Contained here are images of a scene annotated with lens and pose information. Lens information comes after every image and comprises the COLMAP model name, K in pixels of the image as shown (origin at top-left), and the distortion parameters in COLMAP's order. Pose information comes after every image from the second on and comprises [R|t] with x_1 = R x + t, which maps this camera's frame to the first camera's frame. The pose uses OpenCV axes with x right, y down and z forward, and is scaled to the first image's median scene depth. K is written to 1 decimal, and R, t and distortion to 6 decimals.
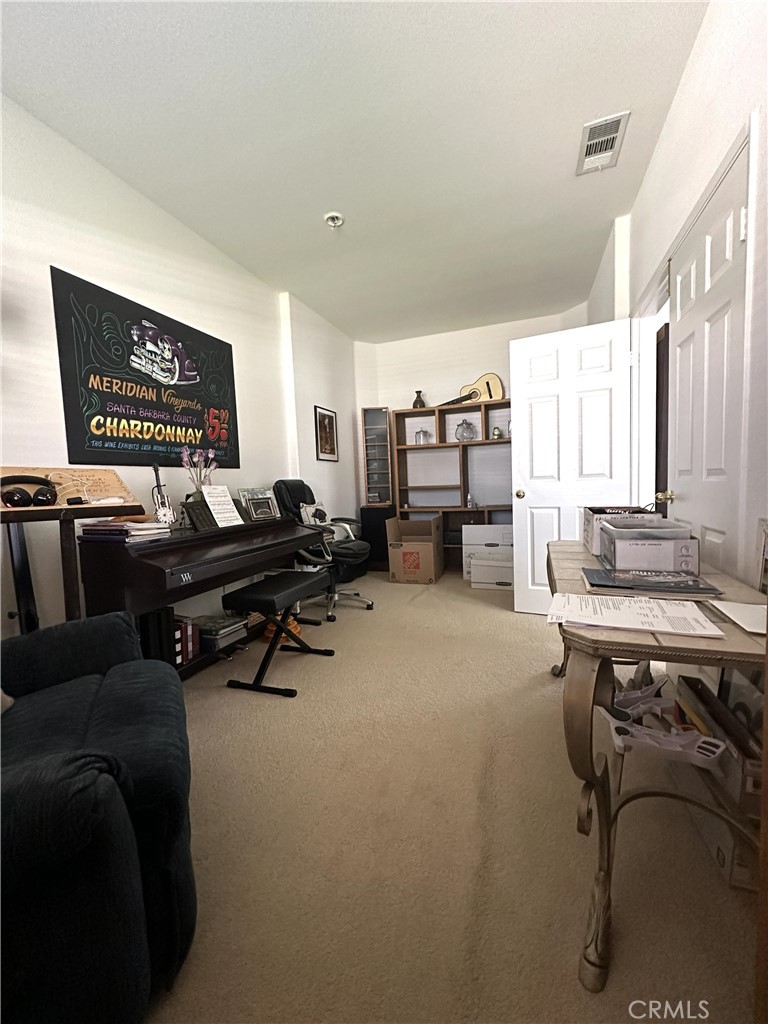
lens RADIAL K [[410.0, 0, 384.0], [0, 410.0, 512.0], [0, 0, 1]] dist [-0.000830, -0.000128]
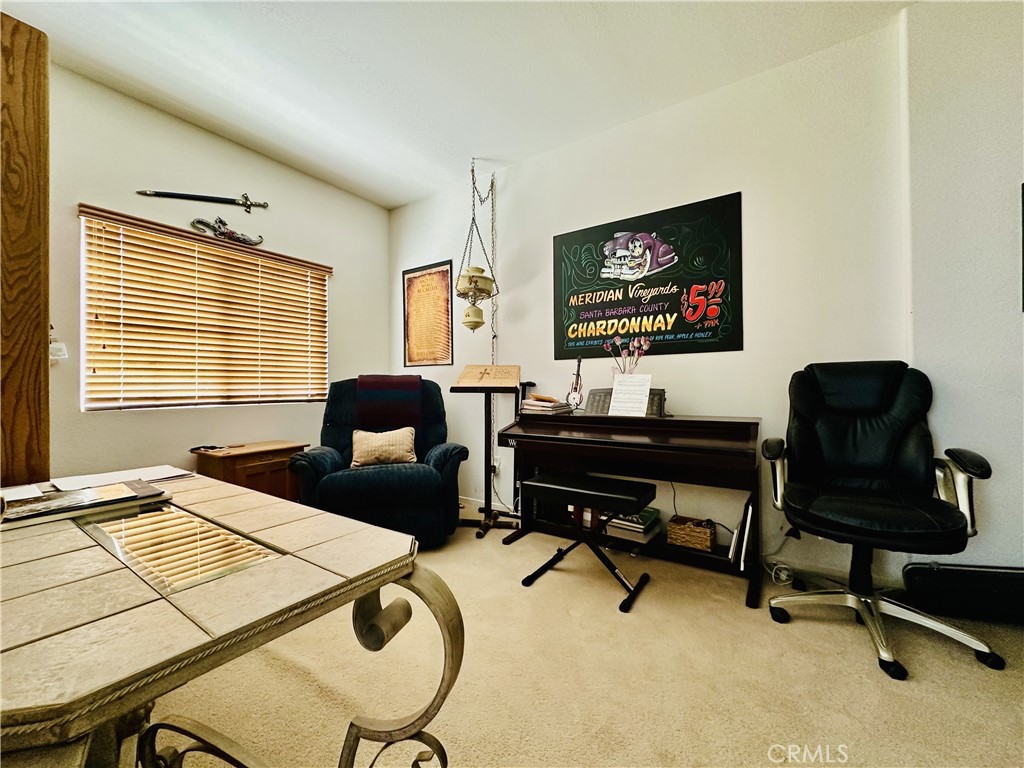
lens RADIAL K [[410.0, 0, 512.0], [0, 410.0, 384.0], [0, 0, 1]] dist [-0.000830, -0.000128]
pose [[-0.238581, 0.030899, -0.970631, 0.589878], [-0.053196, 0.997577, 0.044833, -0.067492], [0.969665, 0.062330, -0.236359, 0.935207]]
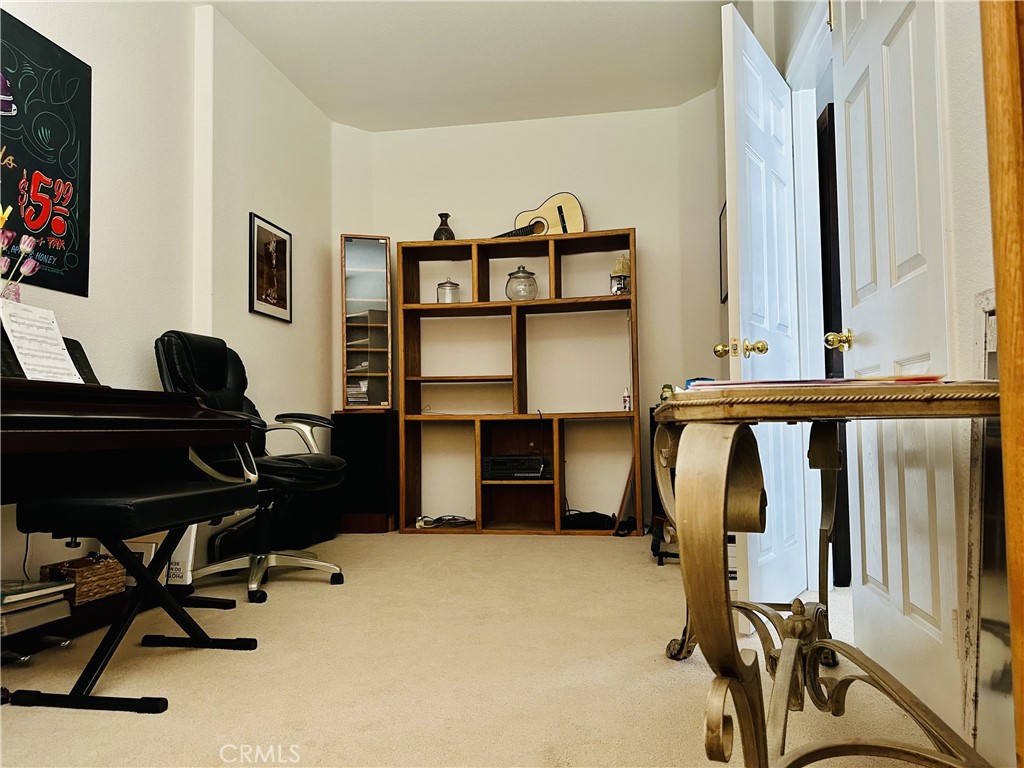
lens RADIAL K [[724.9, 0, 515.5], [0, 724.9, 383.8], [0, 0, 1]] dist [0.065041, -0.071675]
pose [[0.983000, 0.036956, 0.179846, 0.014920], [-0.012566, 0.990778, -0.134908, 0.143034], [-0.183173, 0.130355, 0.974400, 0.027718]]
